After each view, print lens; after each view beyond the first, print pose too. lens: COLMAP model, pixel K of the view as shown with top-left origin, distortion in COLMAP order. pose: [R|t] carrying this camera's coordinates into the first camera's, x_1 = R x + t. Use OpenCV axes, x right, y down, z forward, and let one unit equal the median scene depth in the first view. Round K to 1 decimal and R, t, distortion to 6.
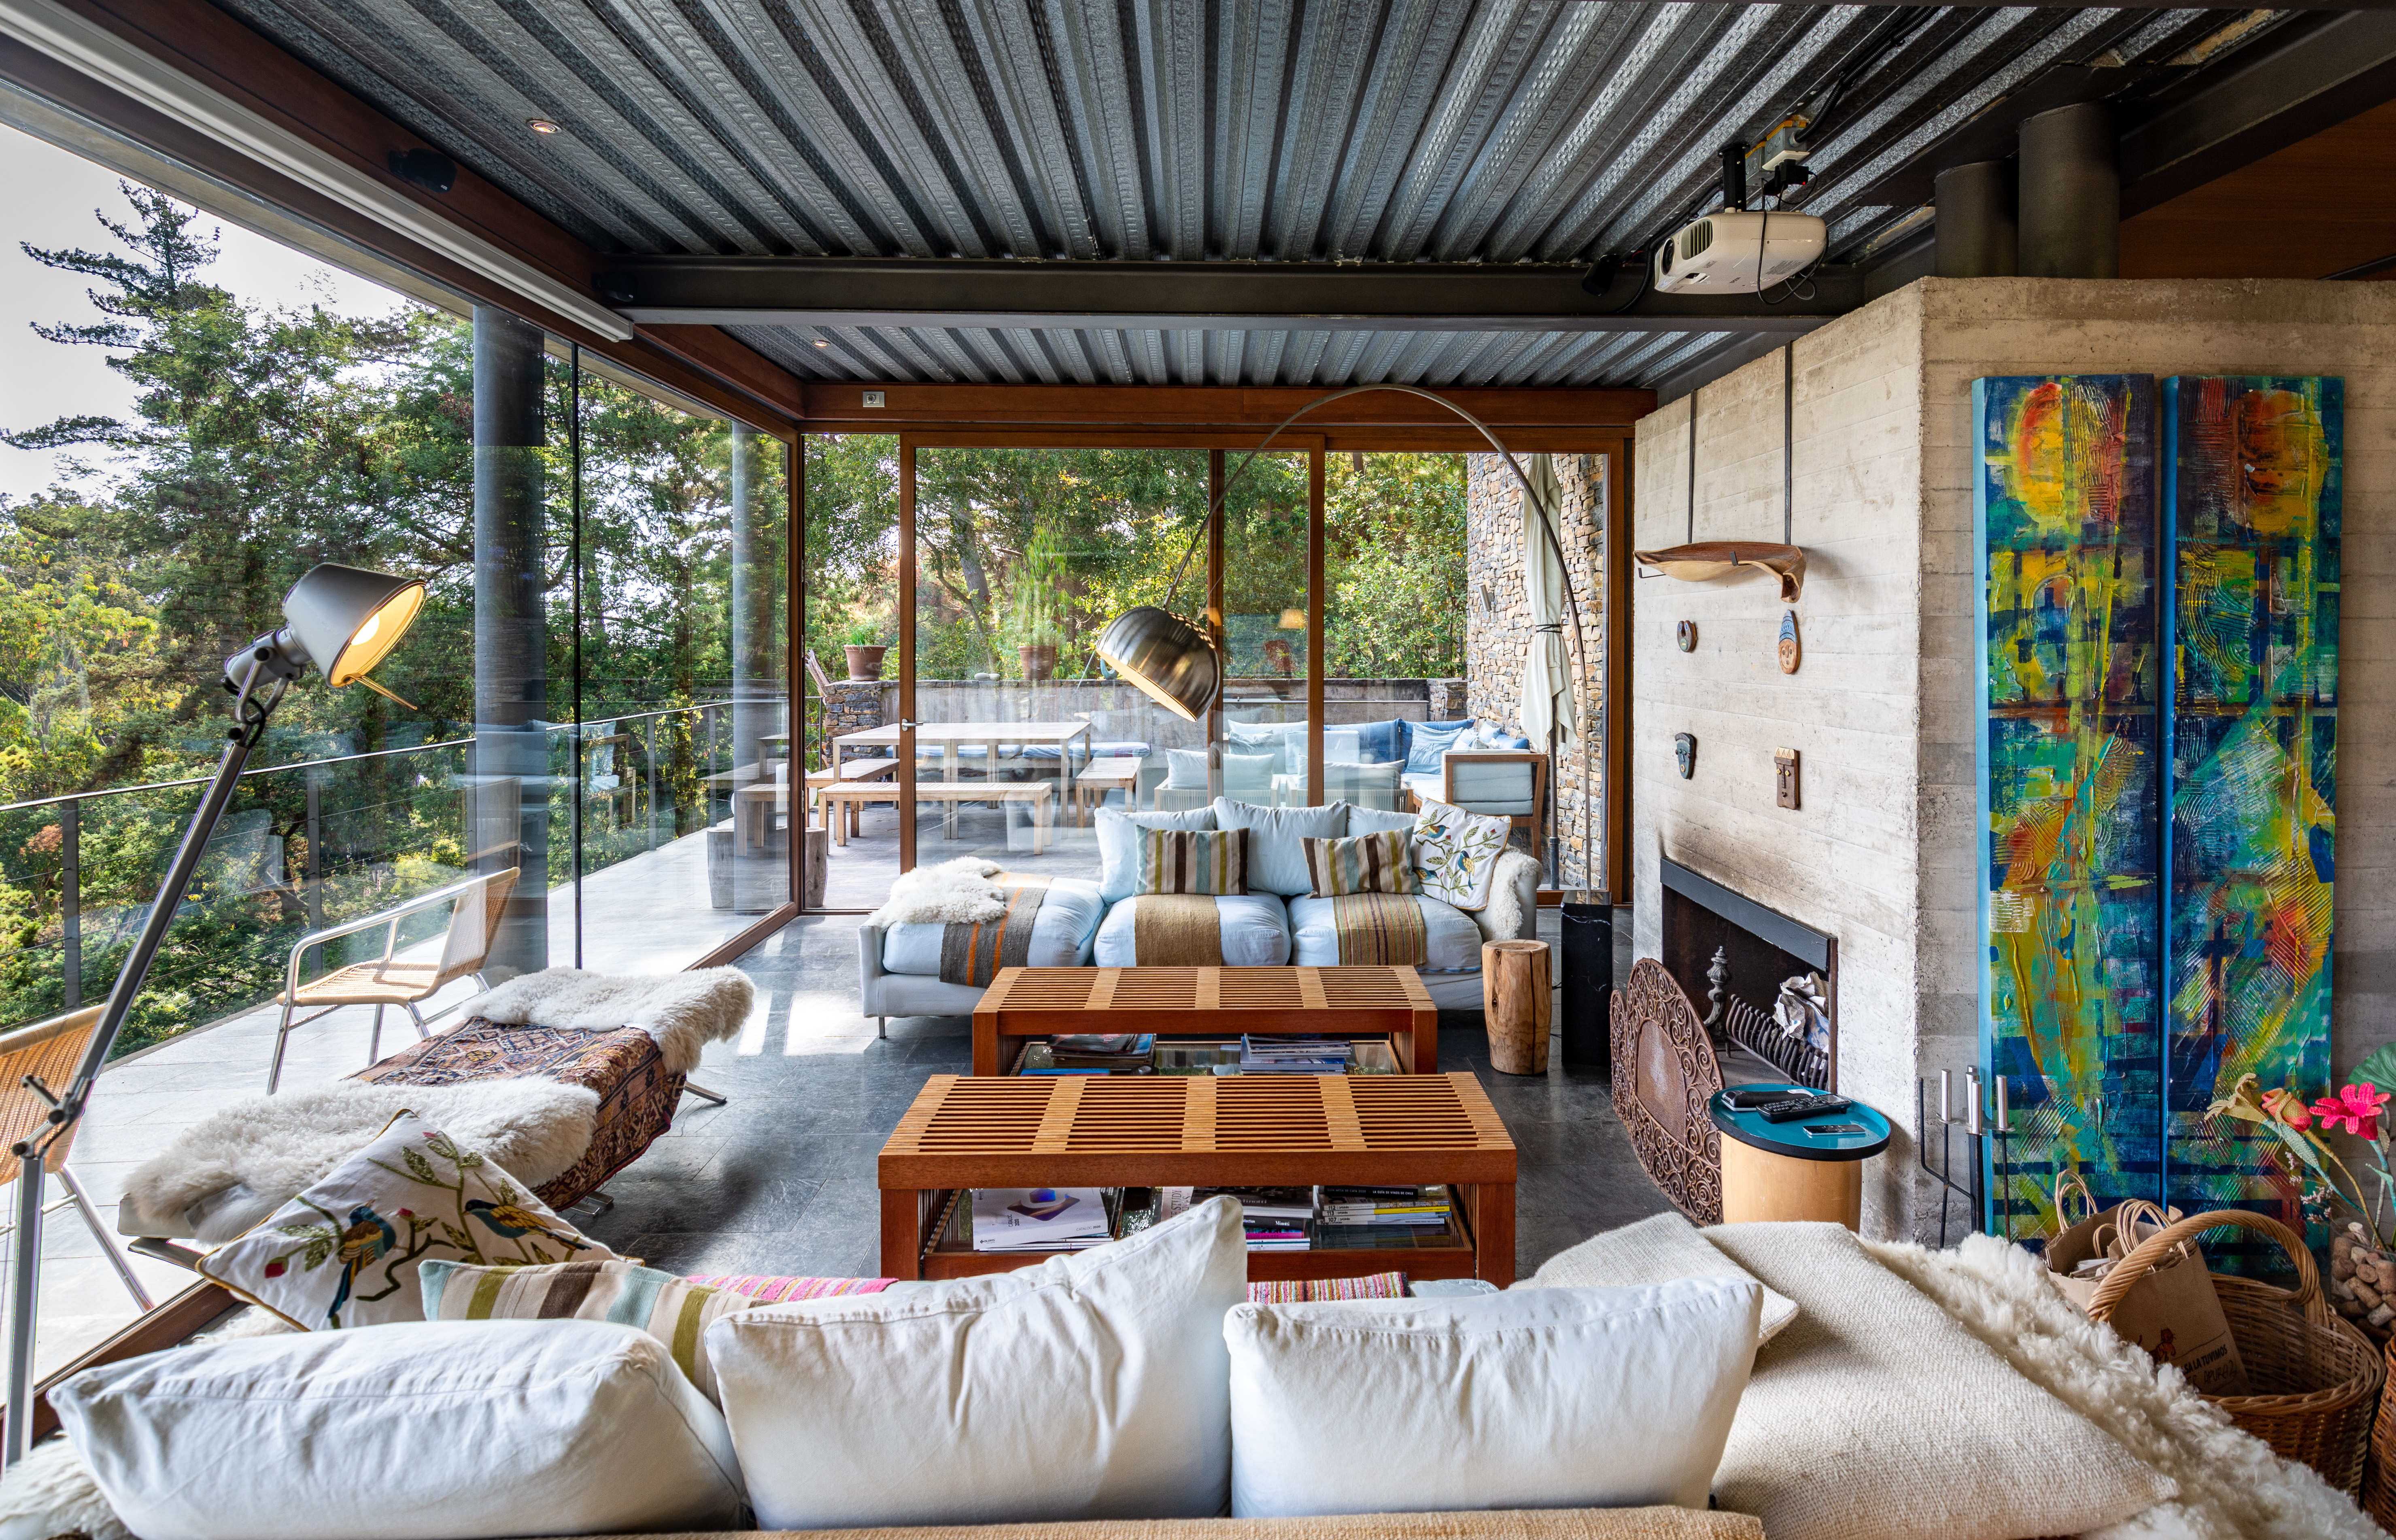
lens RADIAL K [[1274.0, 0, 1286.0], [0, 1274.0, 656.9], [0, 0, 1]] dist [0.020027, 0.000015]
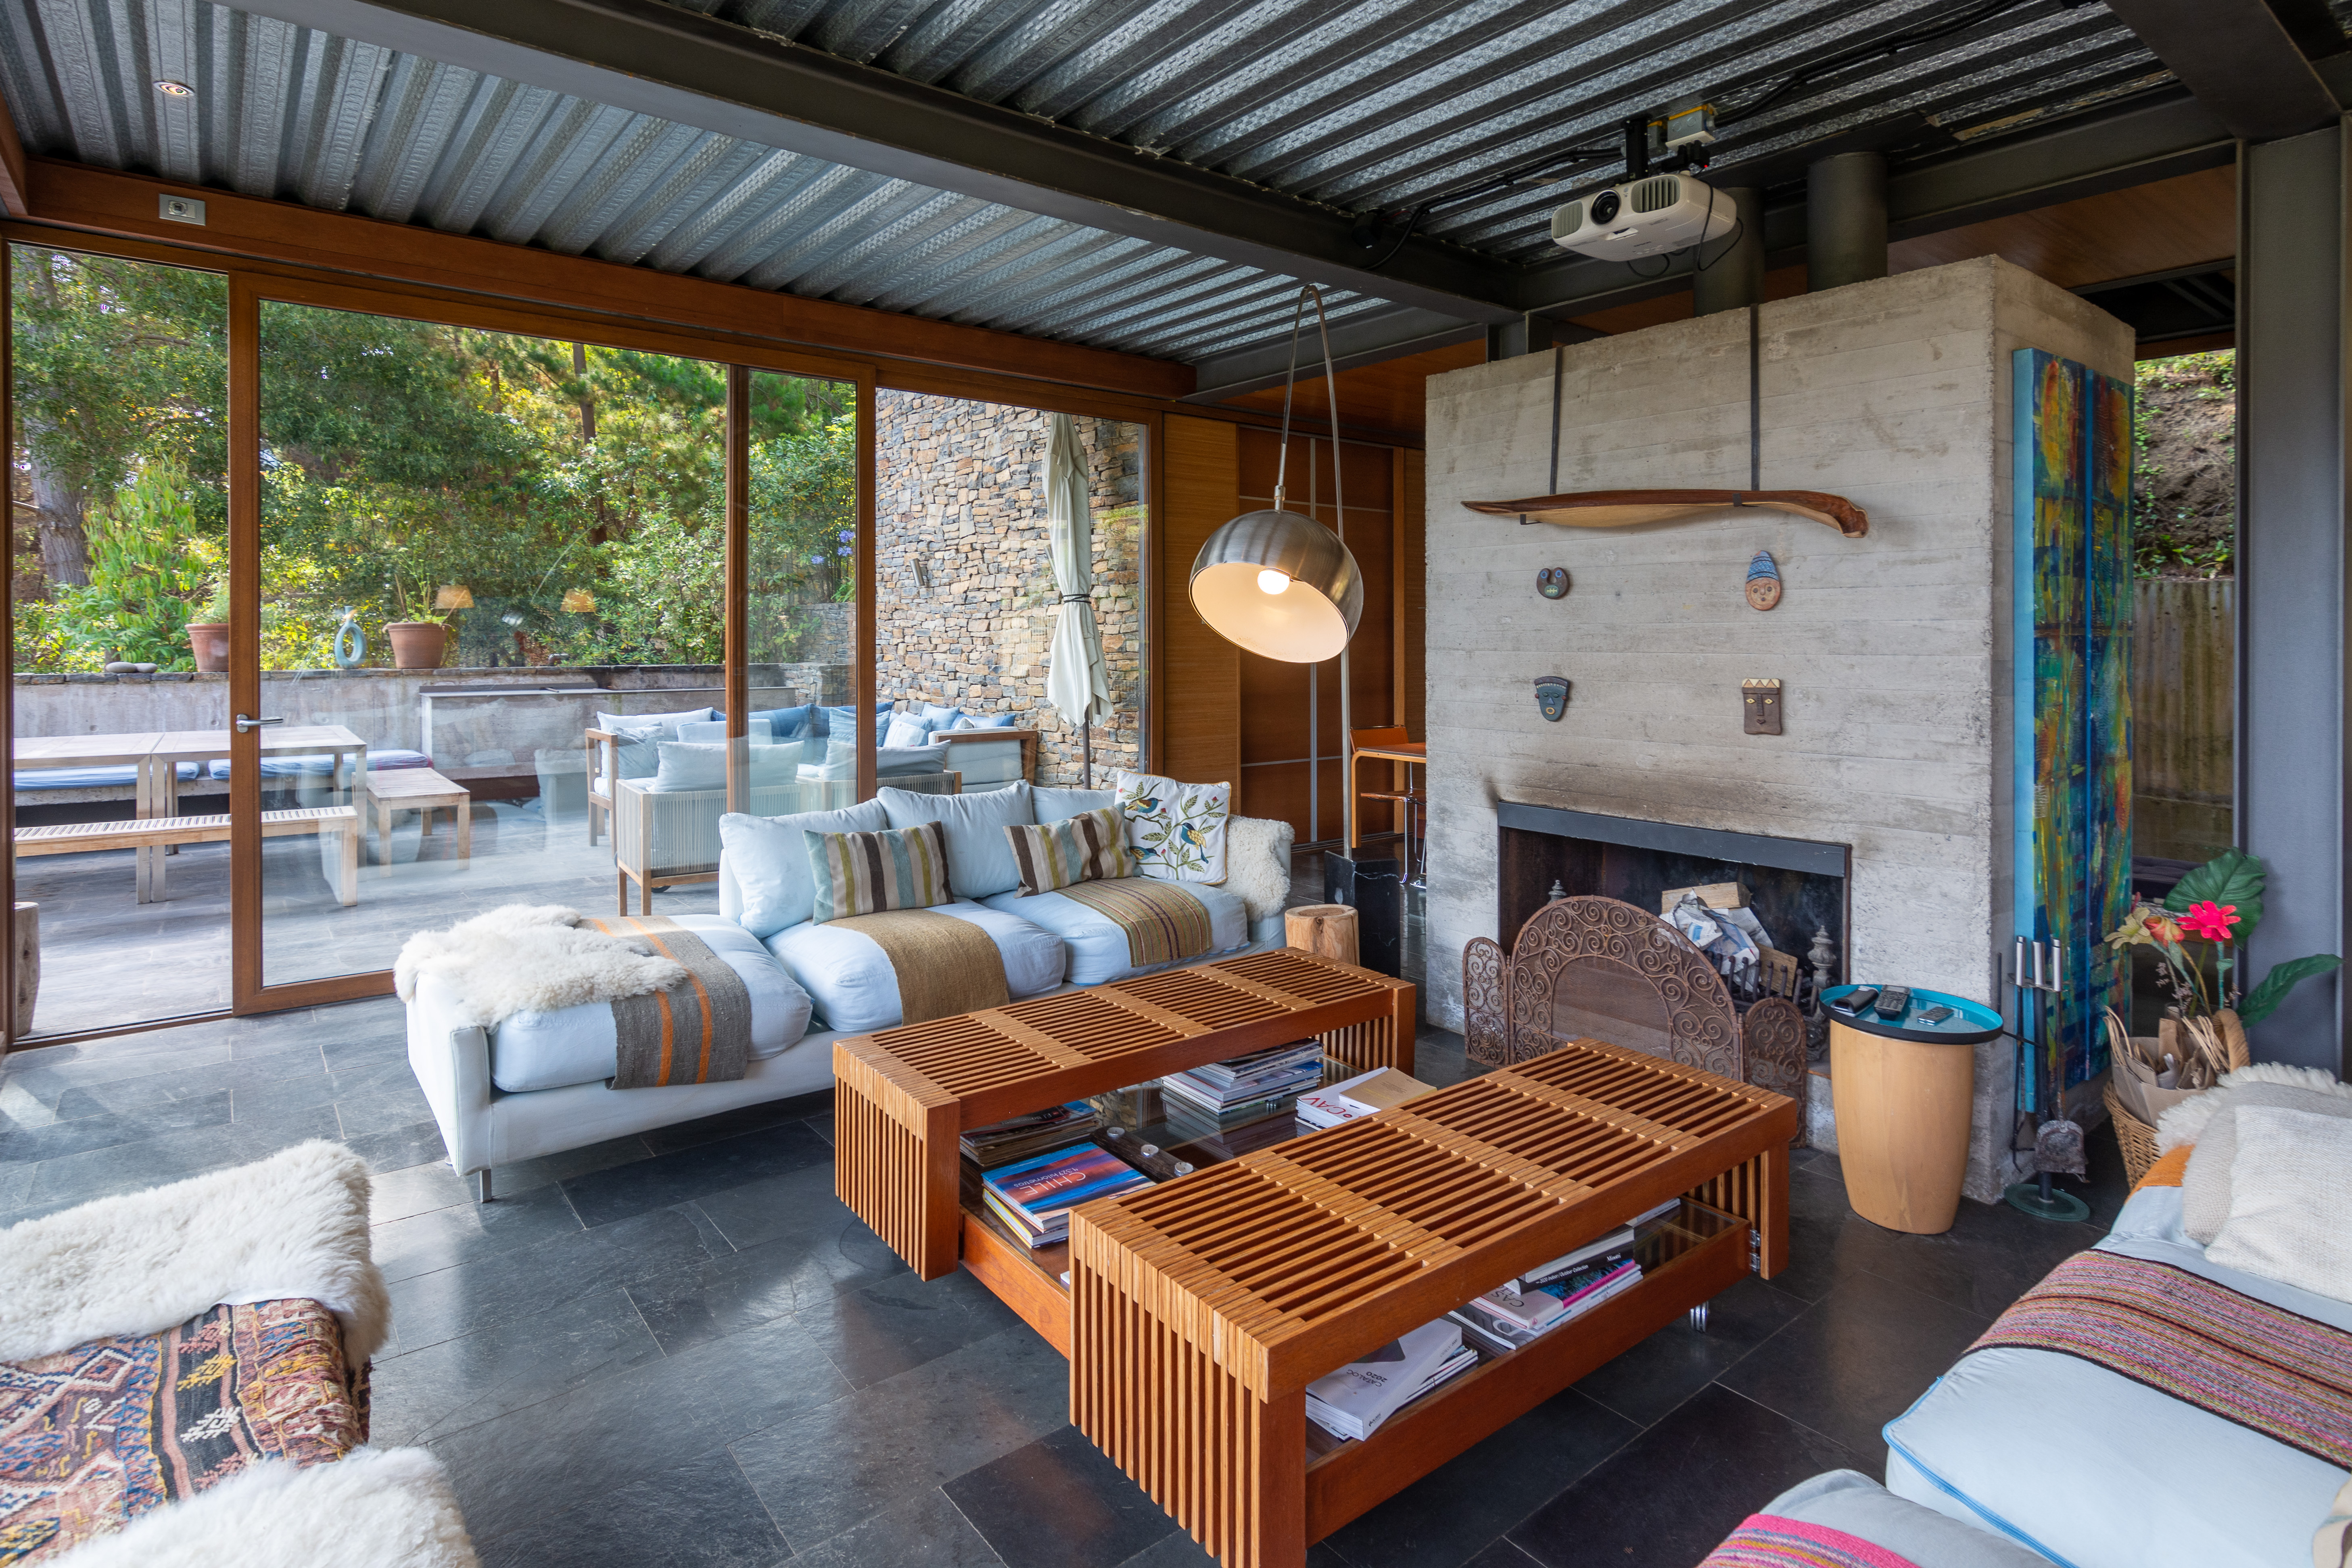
lens RADIAL K [[1189.7, 0, 1221.6], [0, 1189.7, 649.9], [0, 0, 1]] dist [0.005165, 0.002093]
pose [[0.797504, -0.005058, 0.603292, -0.357517], [0.007932, 0.999966, -0.002102, 0.028036], [-0.603261, 0.006461, 0.797517, 0.289924]]
